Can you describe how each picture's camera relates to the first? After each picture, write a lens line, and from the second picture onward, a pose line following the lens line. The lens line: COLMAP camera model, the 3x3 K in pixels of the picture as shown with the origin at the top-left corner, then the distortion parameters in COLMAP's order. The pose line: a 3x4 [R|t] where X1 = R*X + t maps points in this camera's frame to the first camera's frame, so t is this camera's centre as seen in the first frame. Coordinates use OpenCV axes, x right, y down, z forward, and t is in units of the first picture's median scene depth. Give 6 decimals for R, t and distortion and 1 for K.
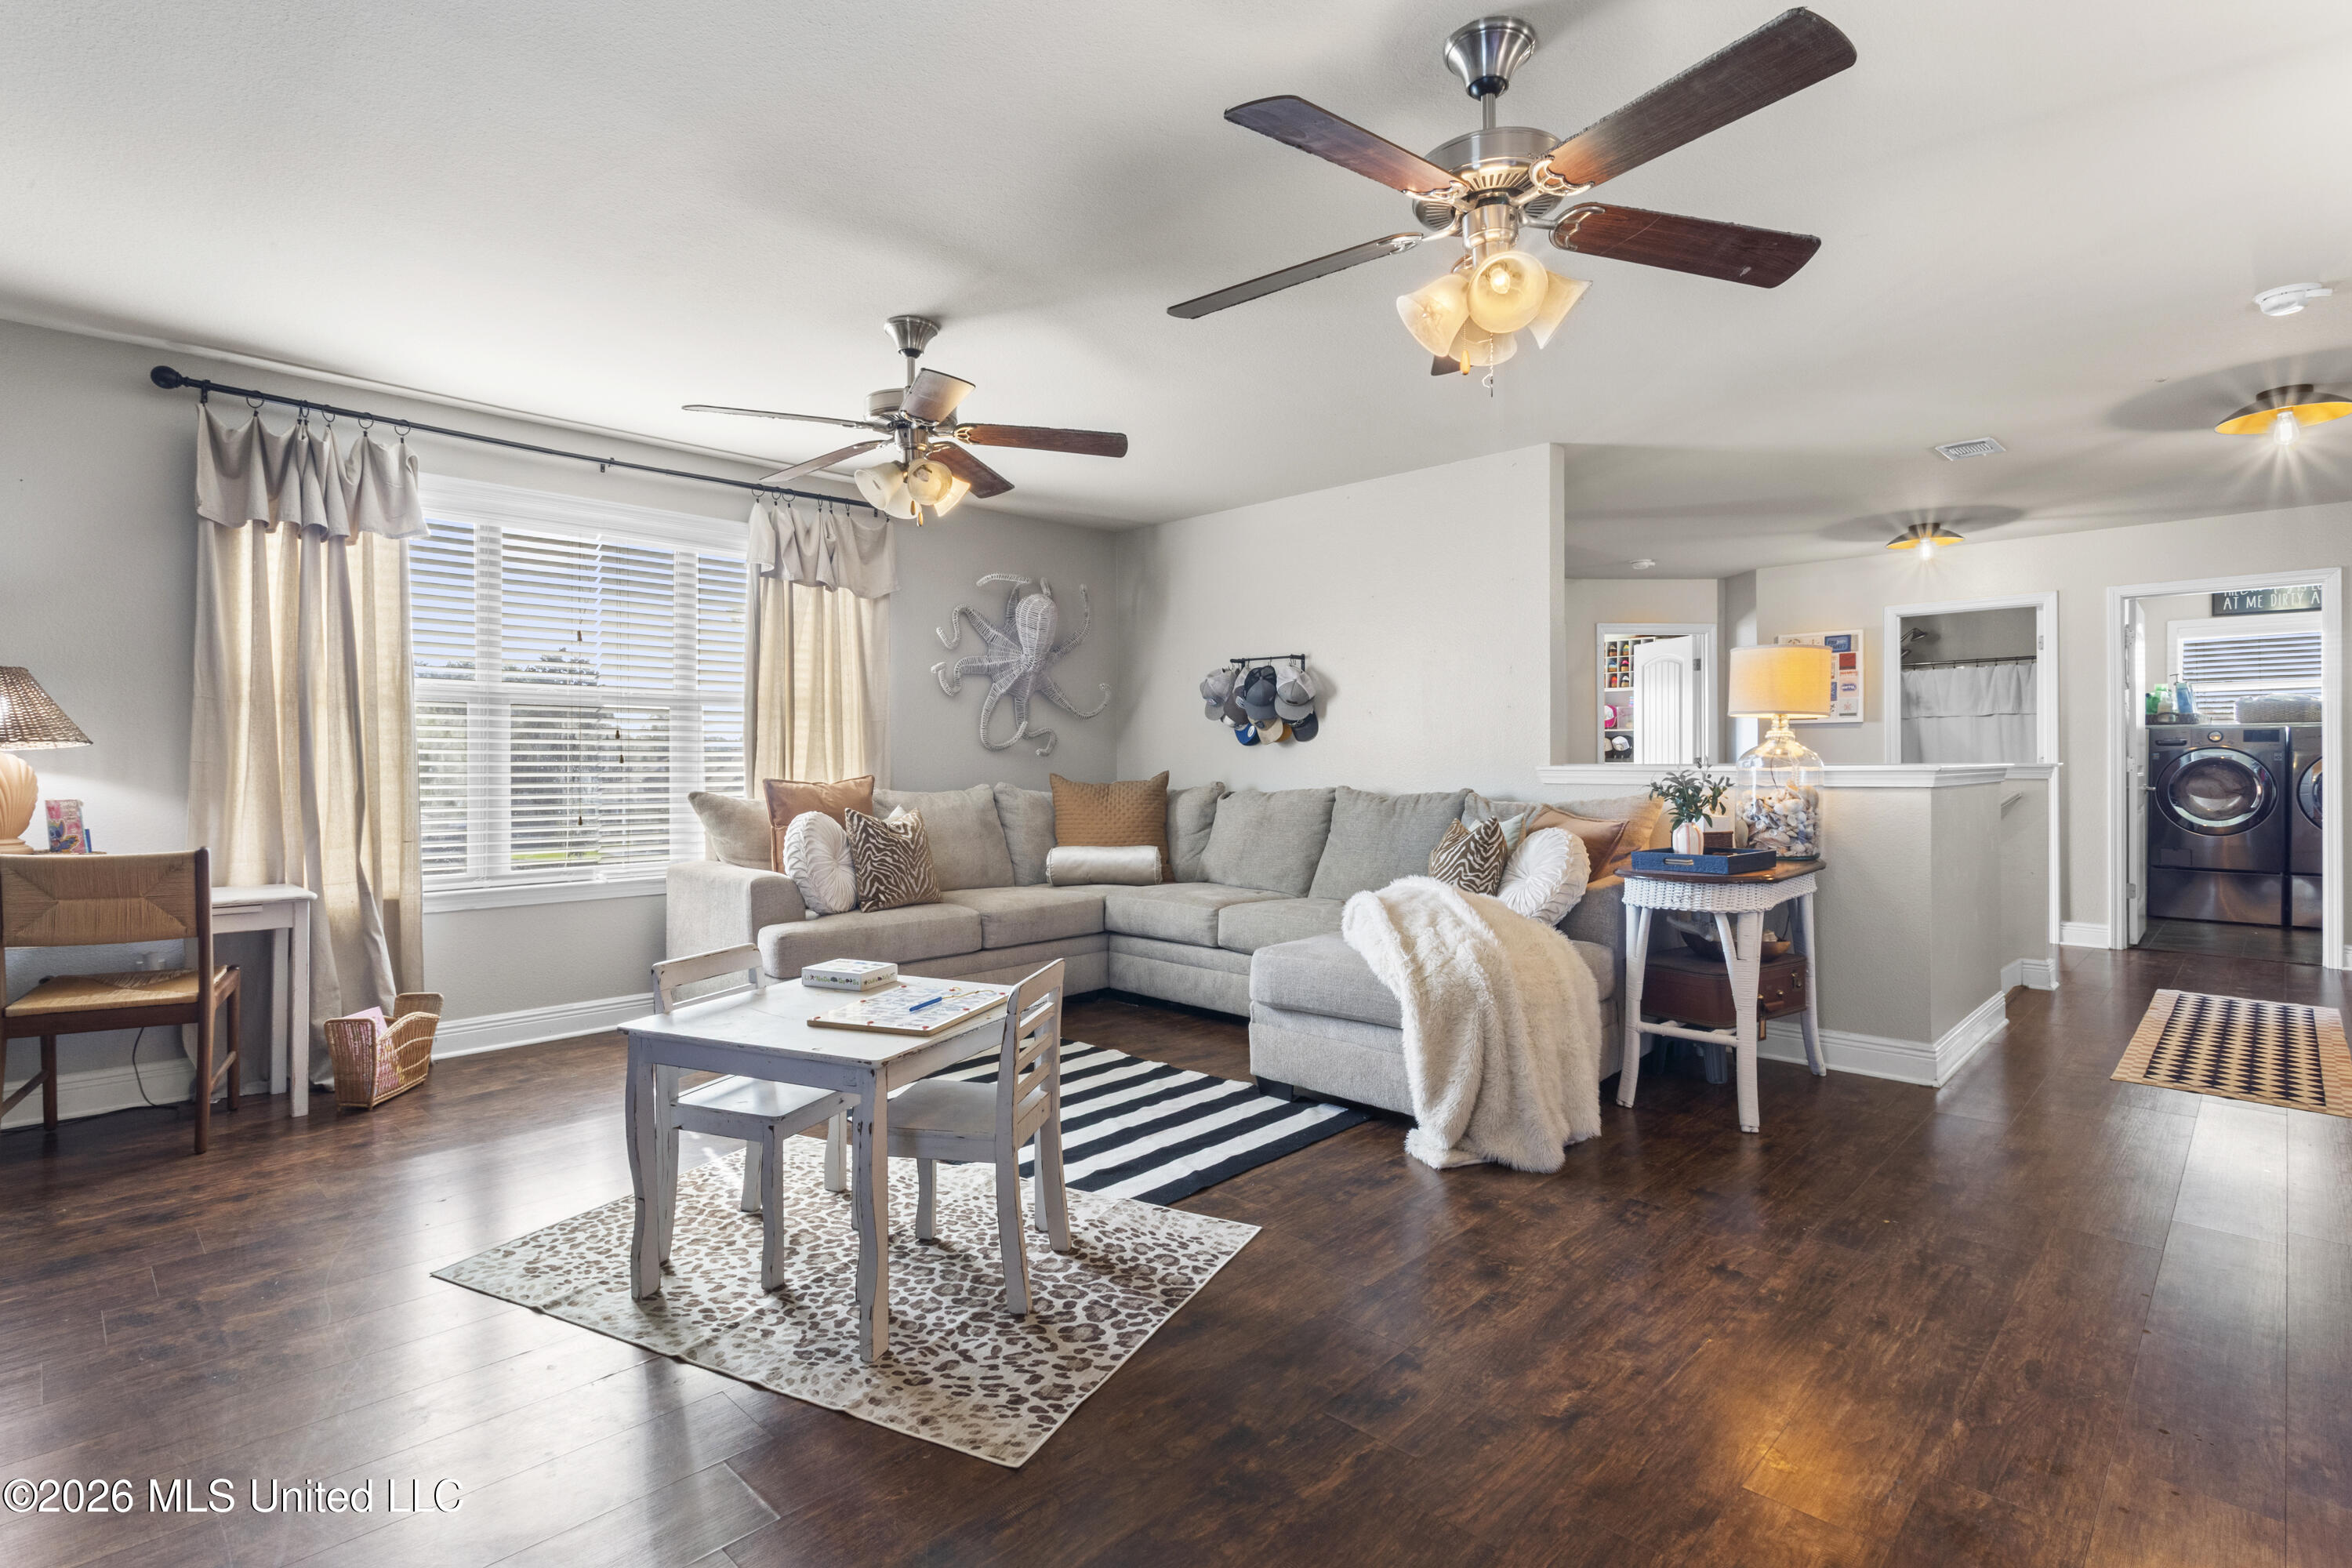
lens RADIAL K [[1120.7, 0, 1168.9], [0, 1120.7, 769.4], [0, 0, 1]] dist [0.004447, 0.001709]
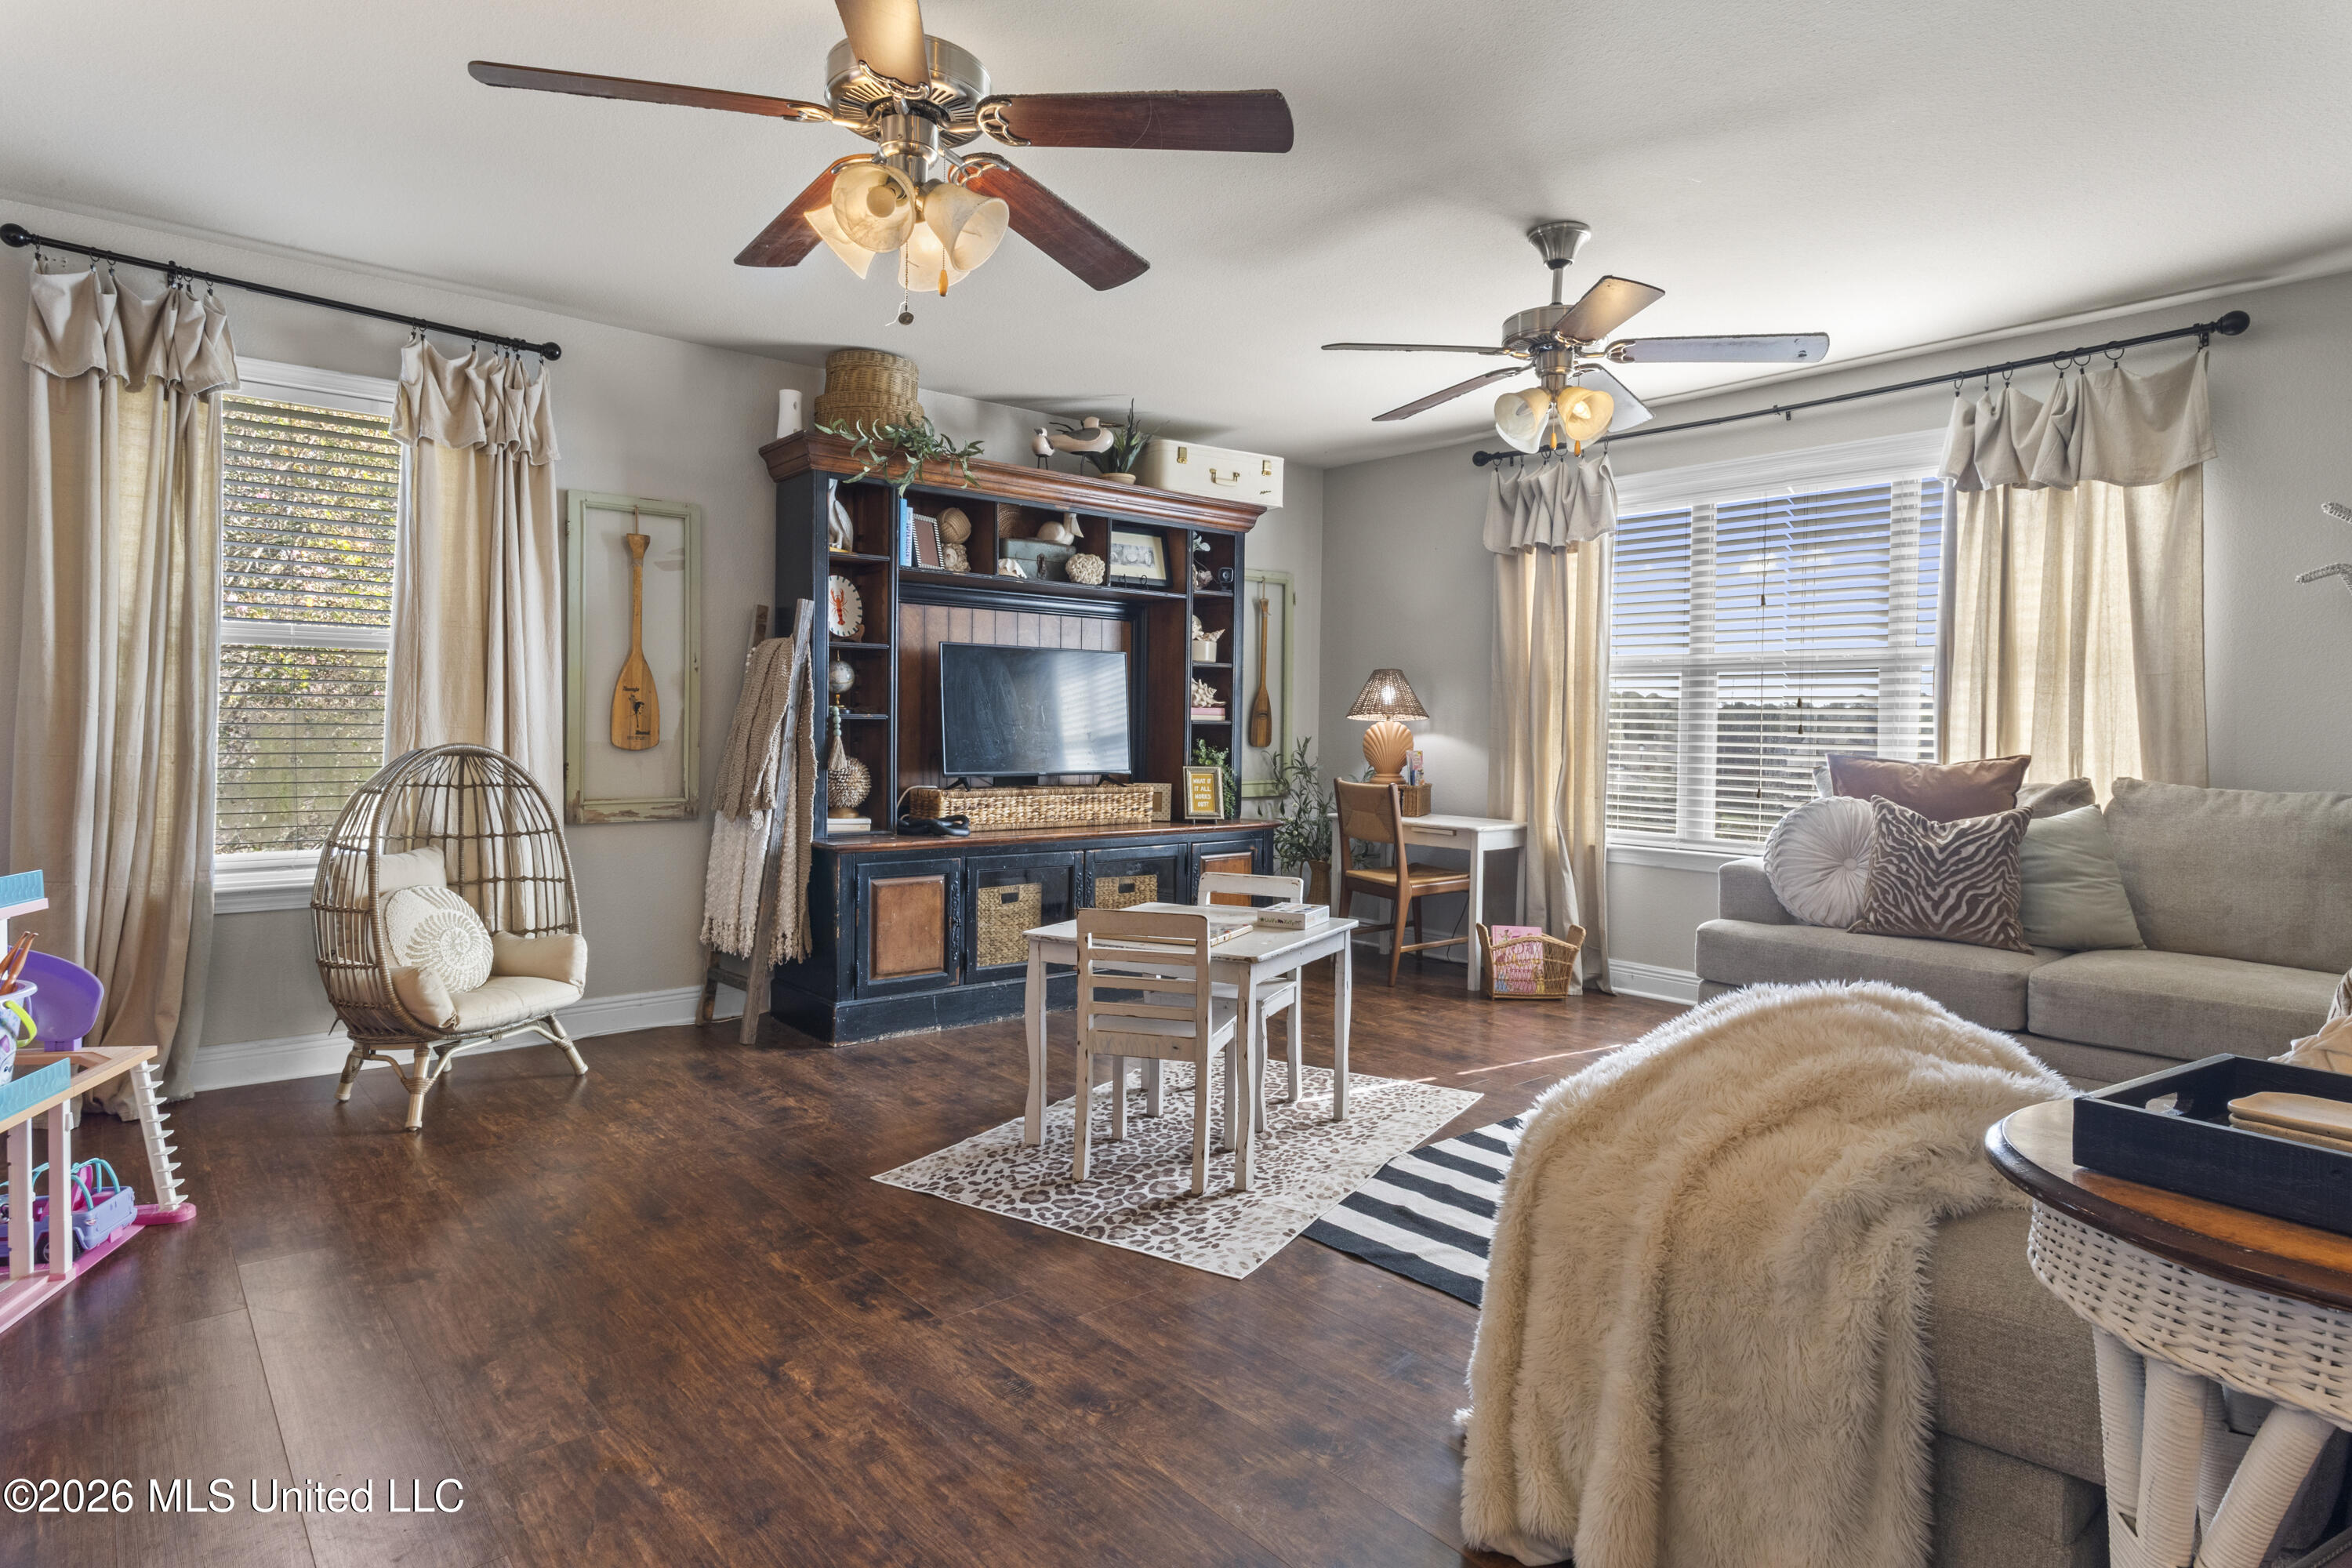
lens RADIAL K [[1242.6, 0, 1165.5], [0, 1242.6, 770.0], [0, 0, 1]] dist [-0.004389, 0.001618]
pose [[-0.075724, 0.037117, -0.996438, 1.116516], [-0.019179, 0.999068, 0.038672, -0.010853], [0.996944, 0.022039, -0.074941, 1.117283]]
